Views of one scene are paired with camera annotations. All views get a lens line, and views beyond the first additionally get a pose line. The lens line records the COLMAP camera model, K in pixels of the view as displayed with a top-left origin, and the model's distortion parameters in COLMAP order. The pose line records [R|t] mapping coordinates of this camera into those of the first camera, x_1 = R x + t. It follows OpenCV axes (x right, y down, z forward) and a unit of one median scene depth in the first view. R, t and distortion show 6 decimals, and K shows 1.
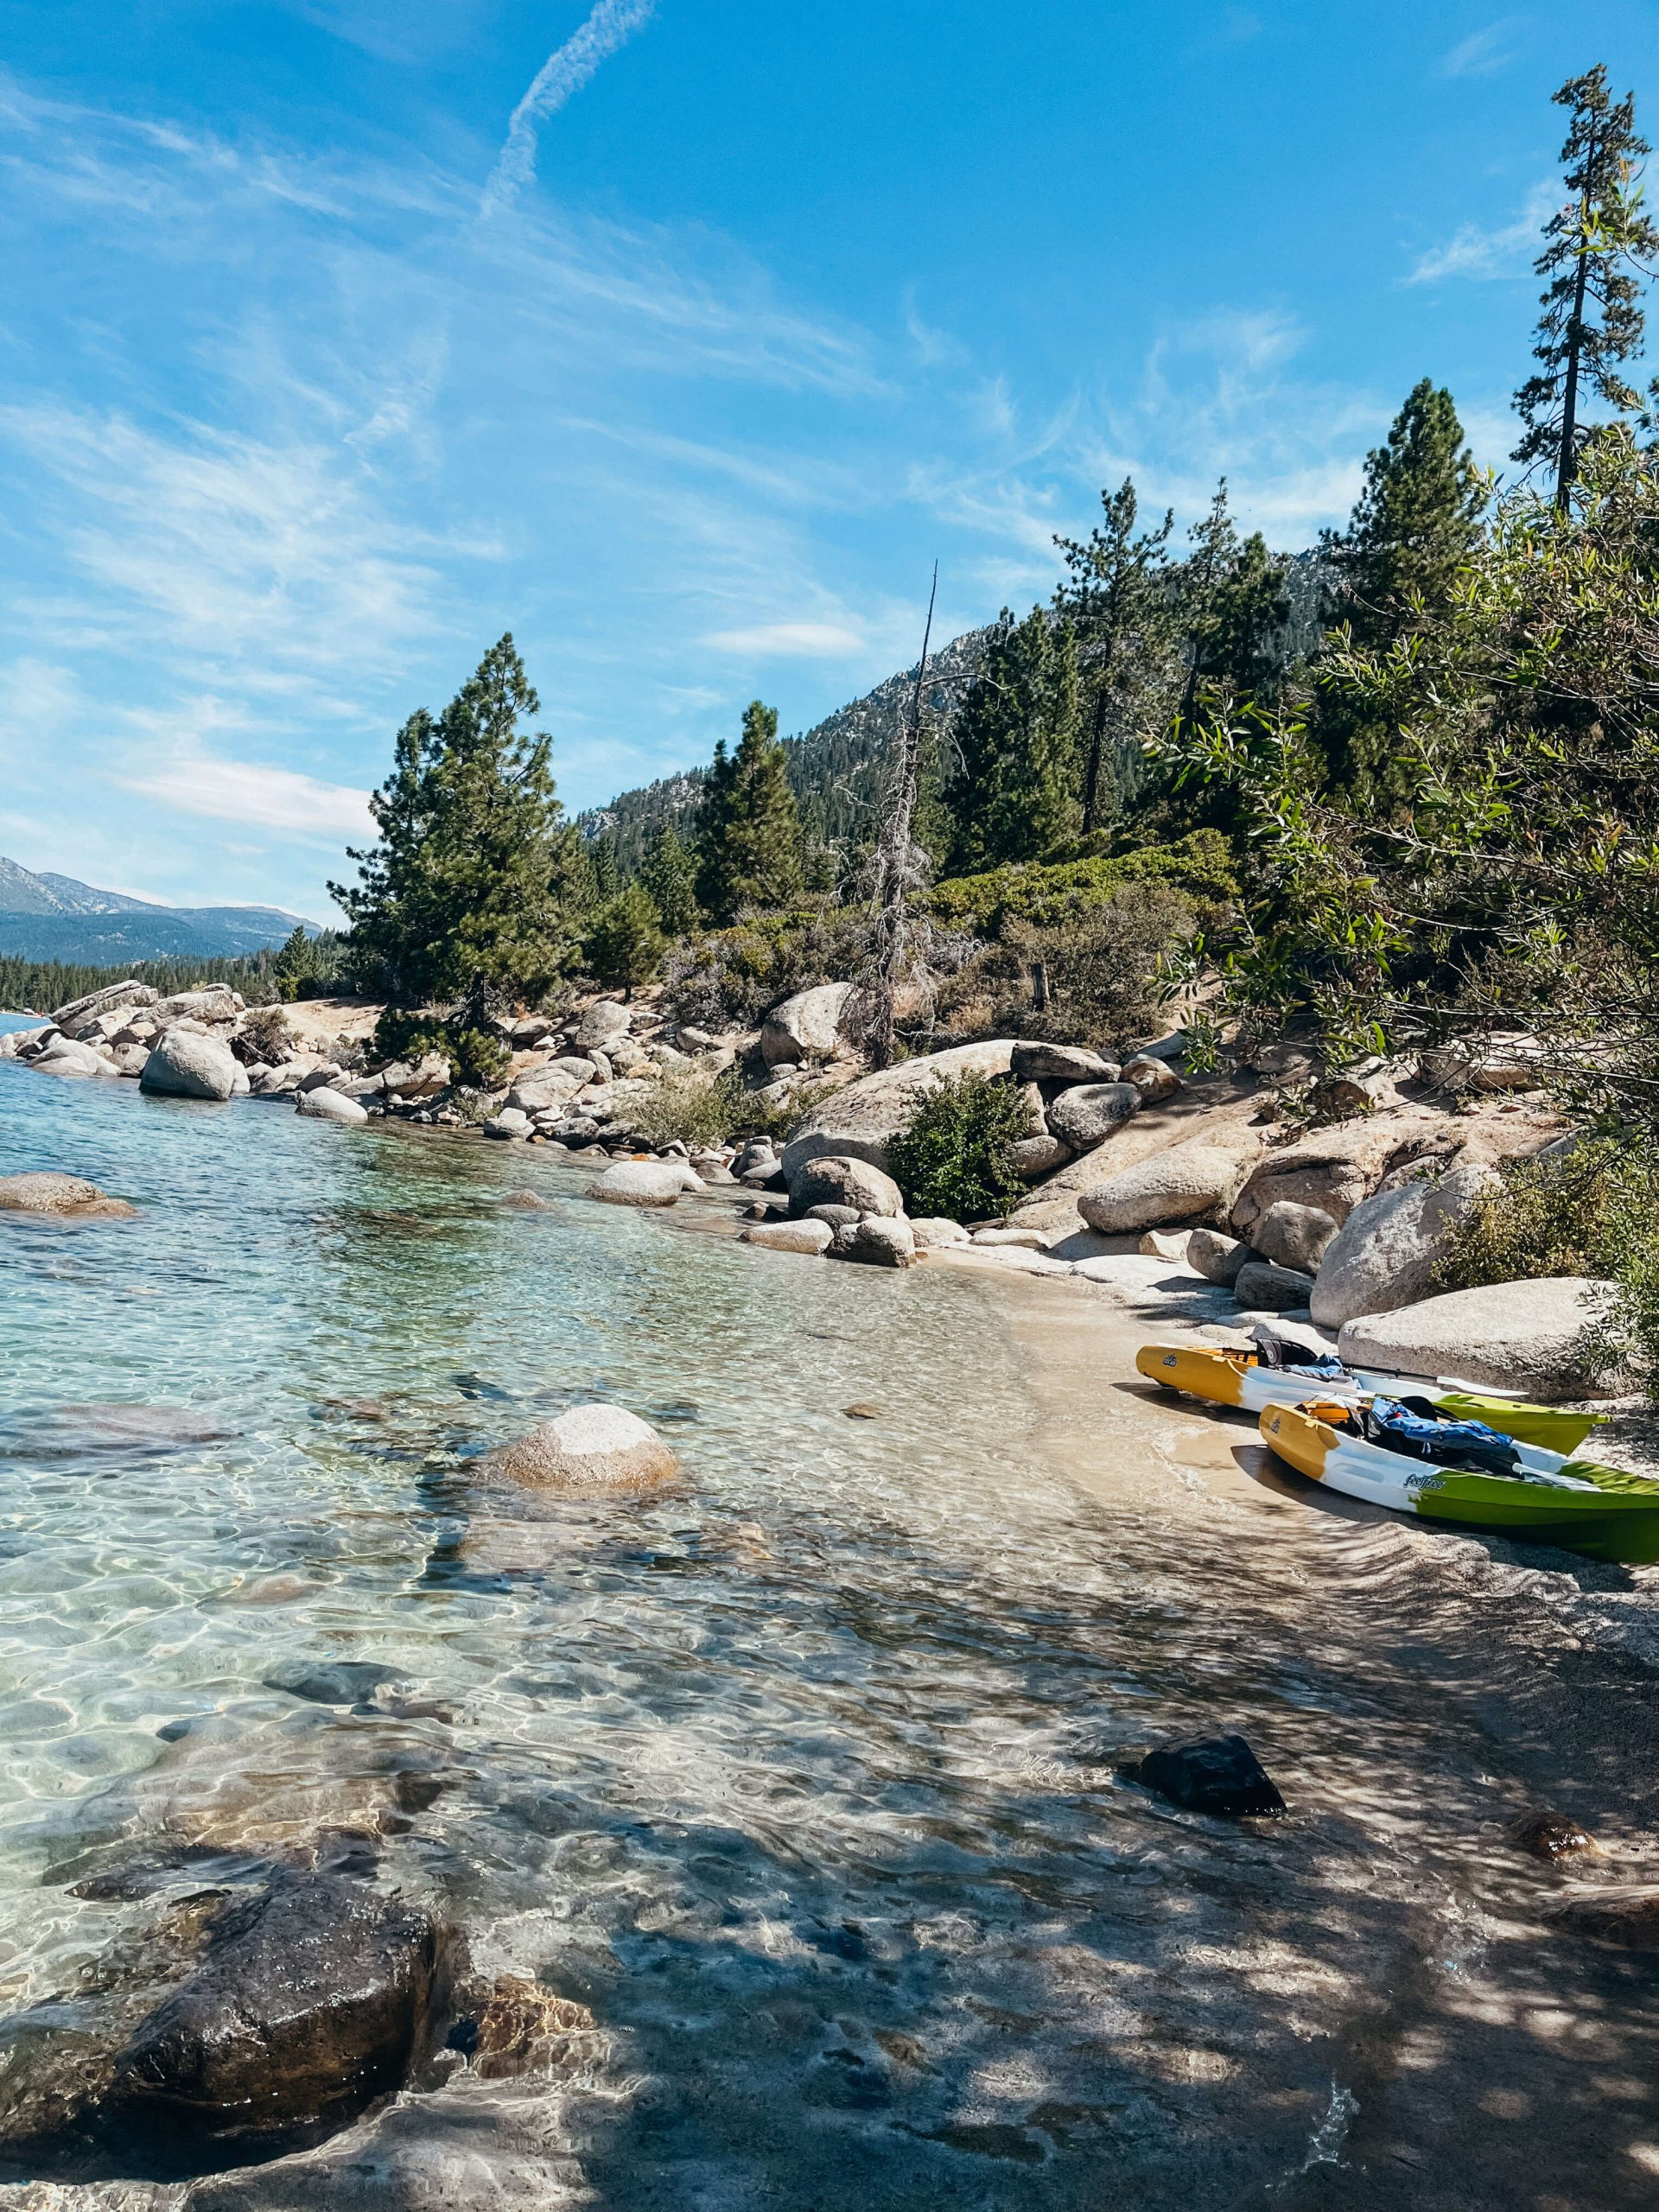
lens RADIAL K [[1671.7, 0, 809.5], [0, 1671.7, 1114.7], [0, 0, 1]] dist [0.040203, -0.064591]
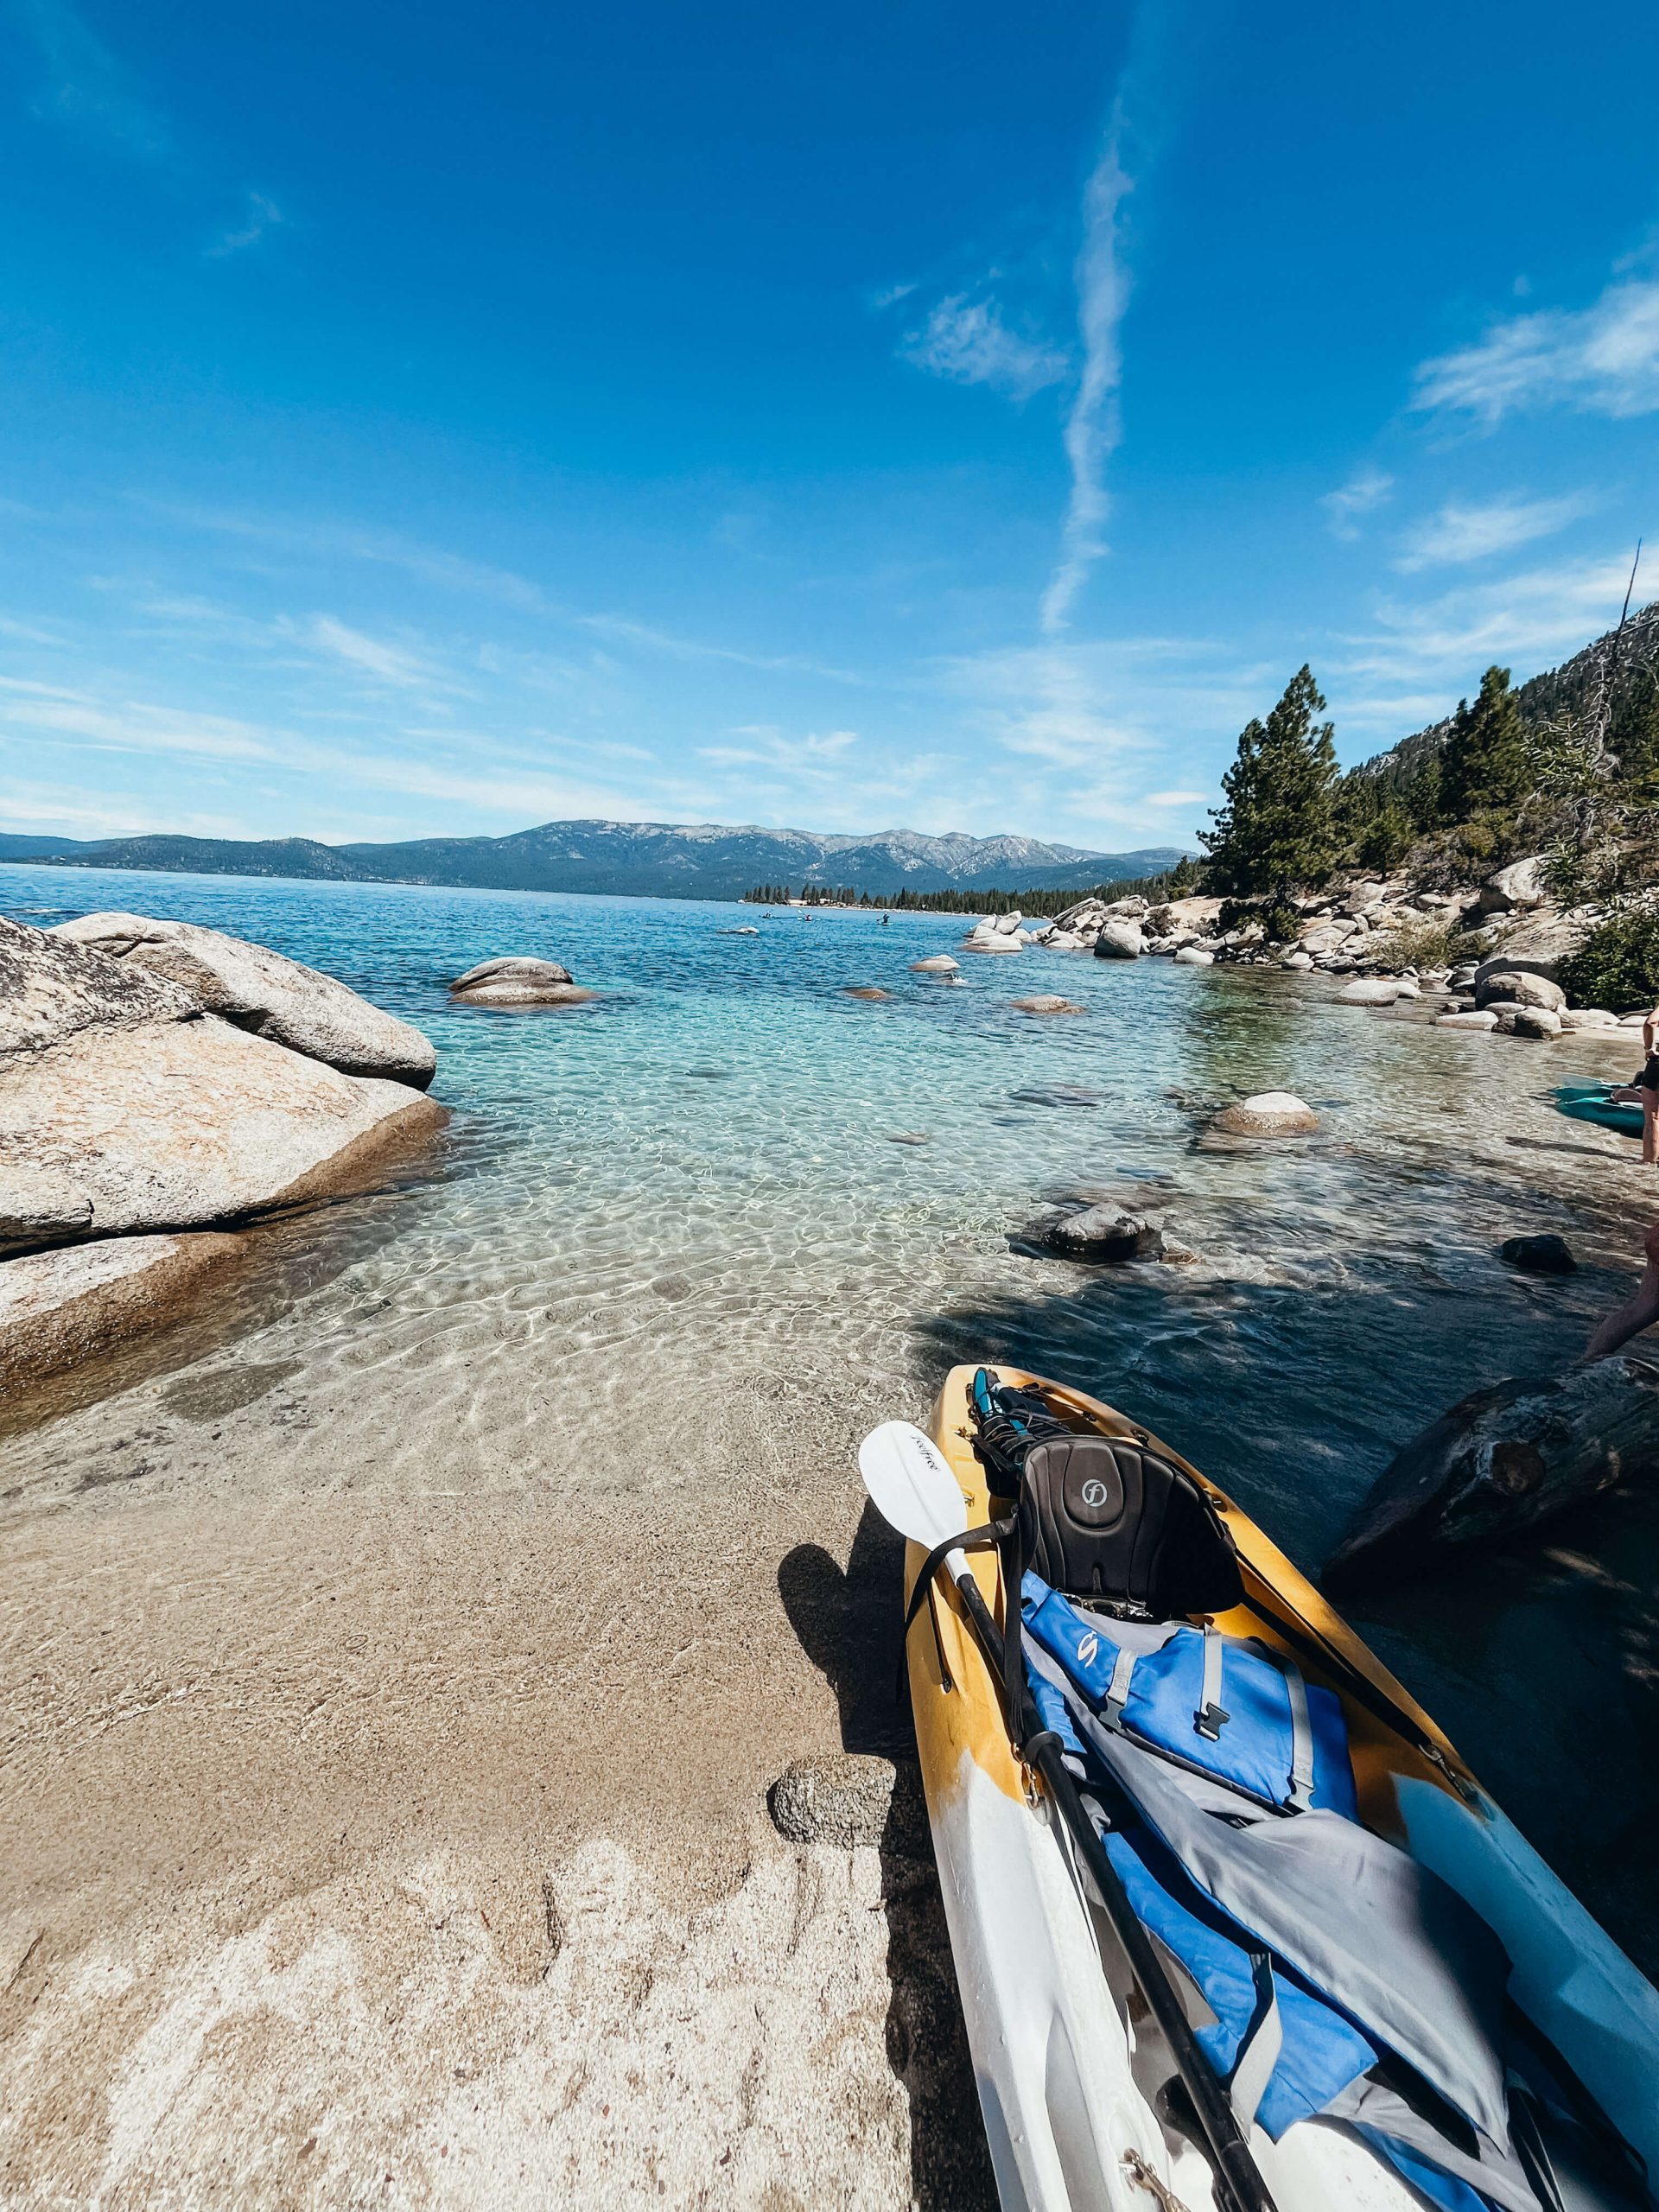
lens RADIAL K [[881.0, 0, 822.4], [0, 881.0, 1122.8], [0, 0, 1]] dist [-0.003470, -0.000125]
pose [[0.776701, 0.060909, -0.626917, 0.020274], [0.050833, 0.986005, 0.158775, 0.000212], [0.627815, -0.155189, 0.762735, -0.037774]]
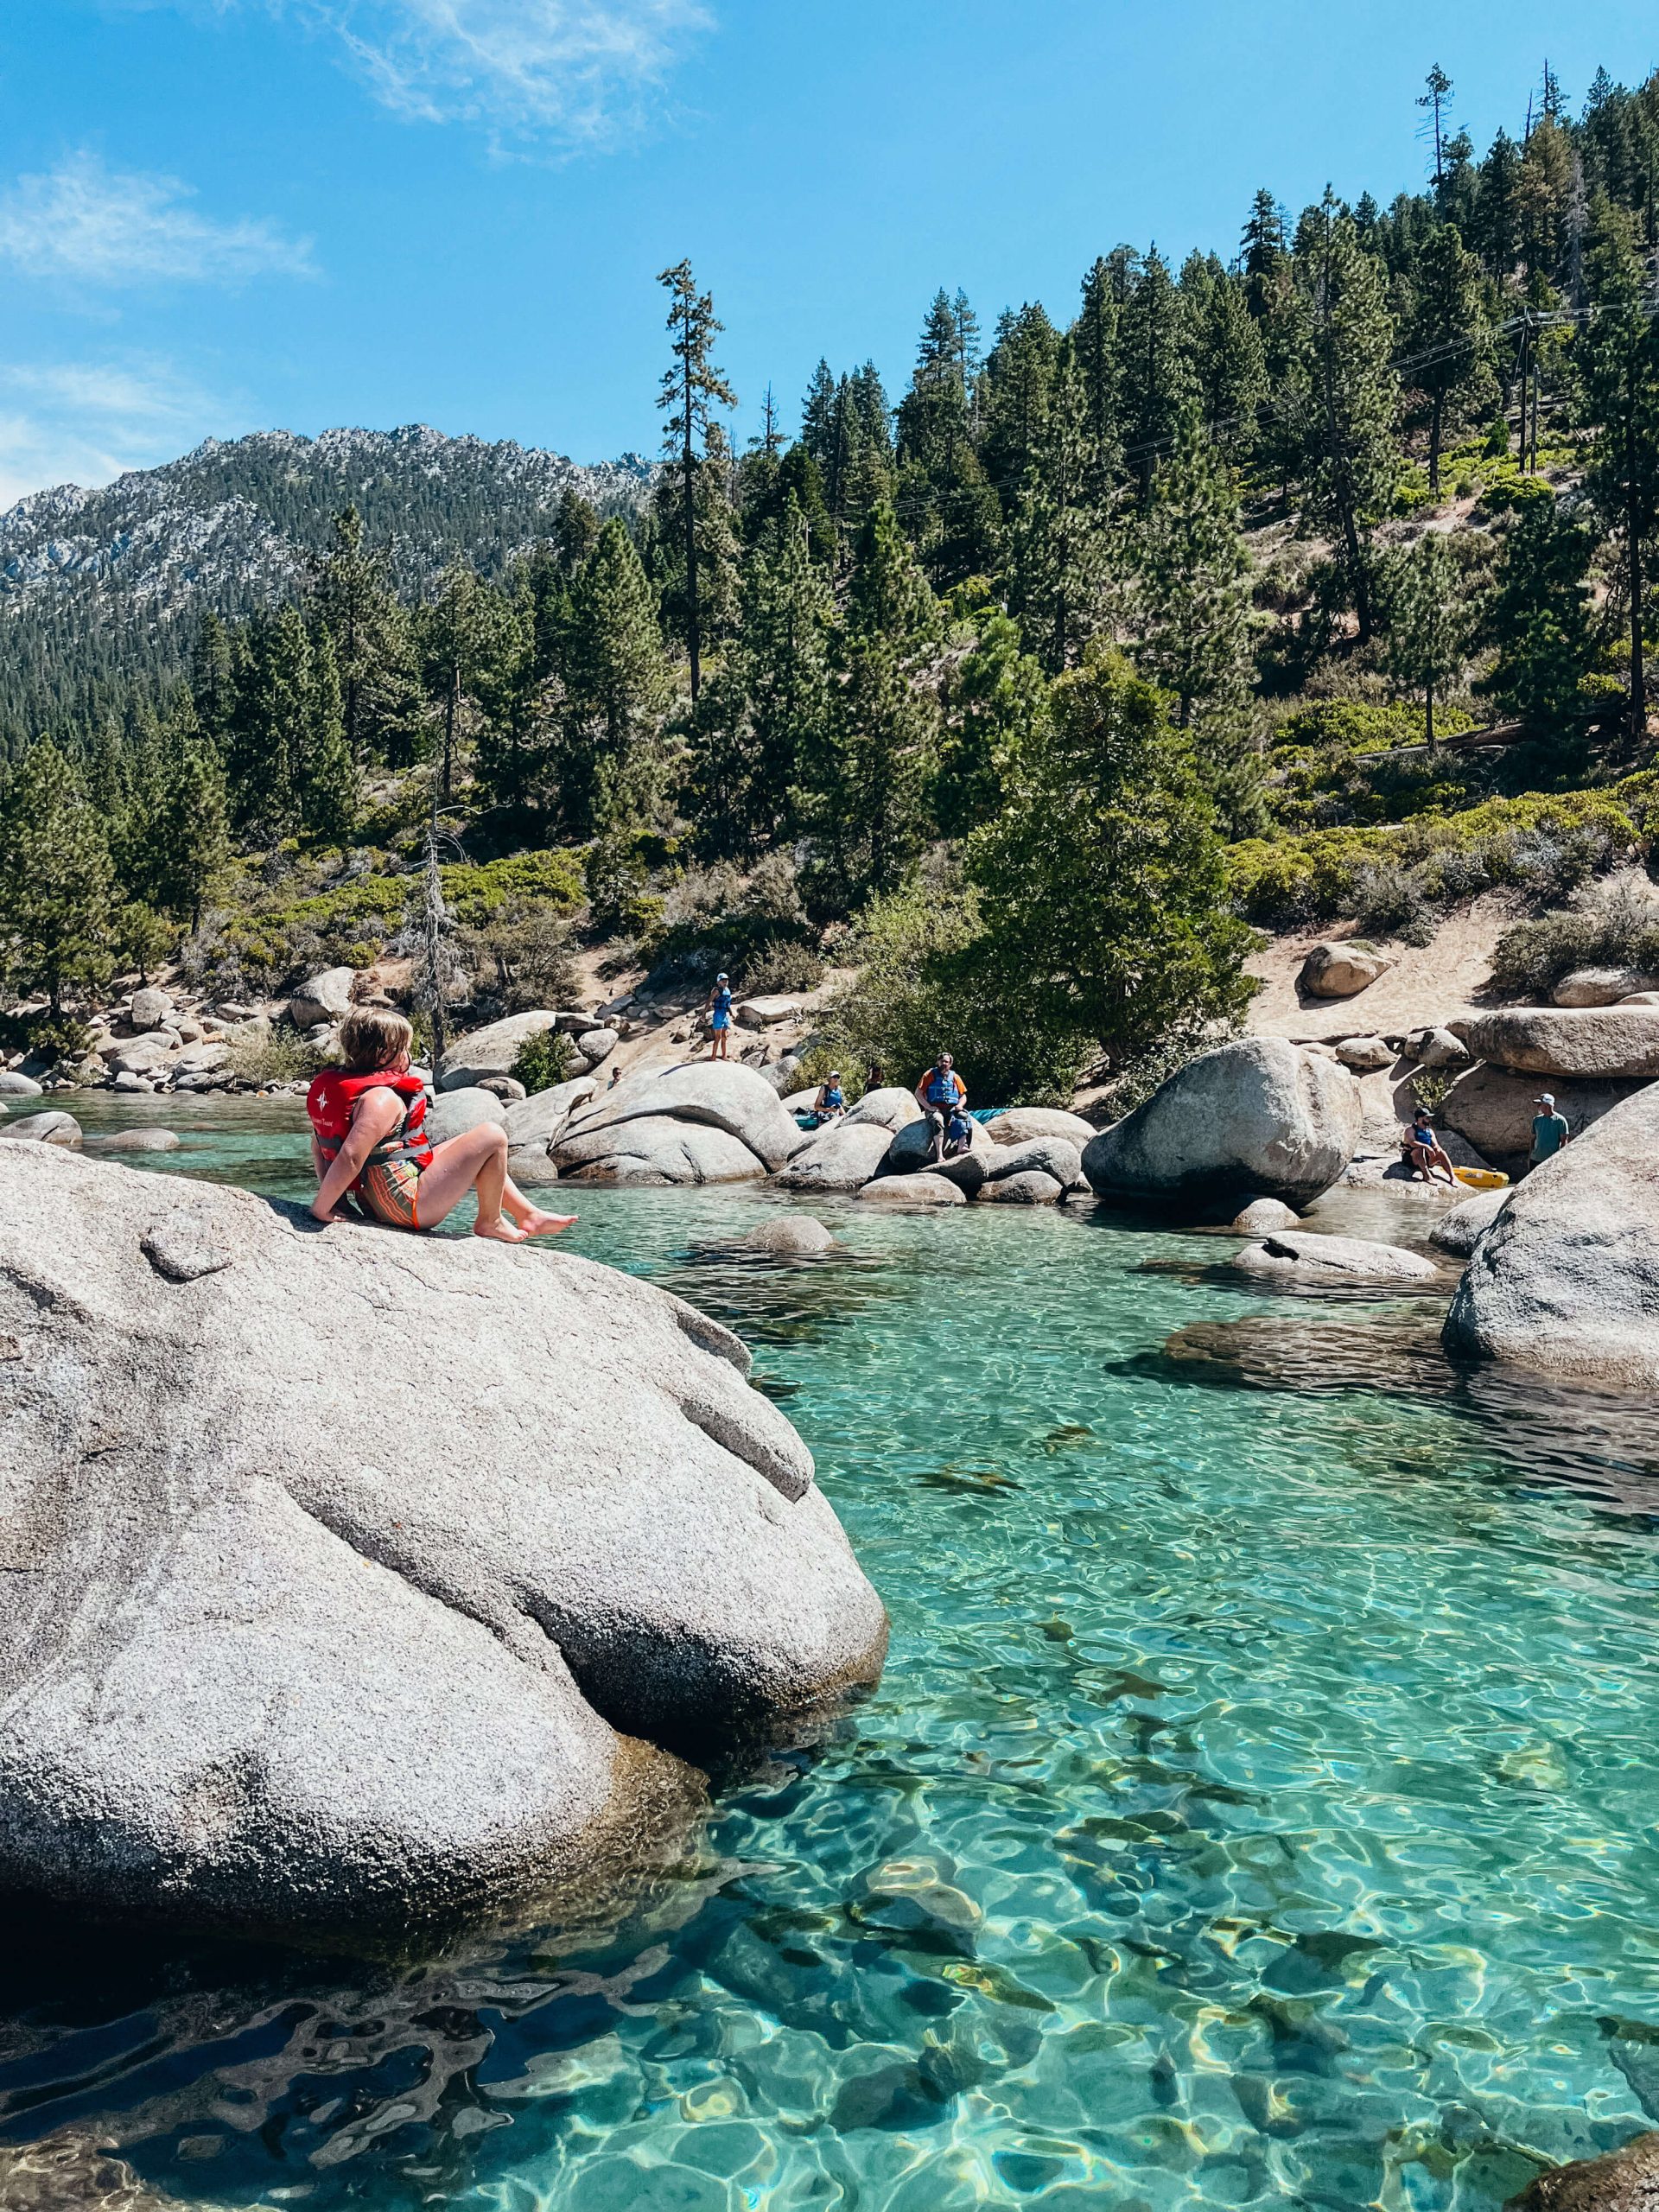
lens RADIAL K [[1671.7, 0, 808.7], [0, 1671.7, 1123.6], [0, 0, 1]] dist [0.040203, -0.064591]
pose [[0.874137, -0.130305, 0.467872, -0.333637], [0.093433, 0.990460, 0.101285, -0.049839], [-0.476607, -0.044823, 0.877973, -0.562948]]
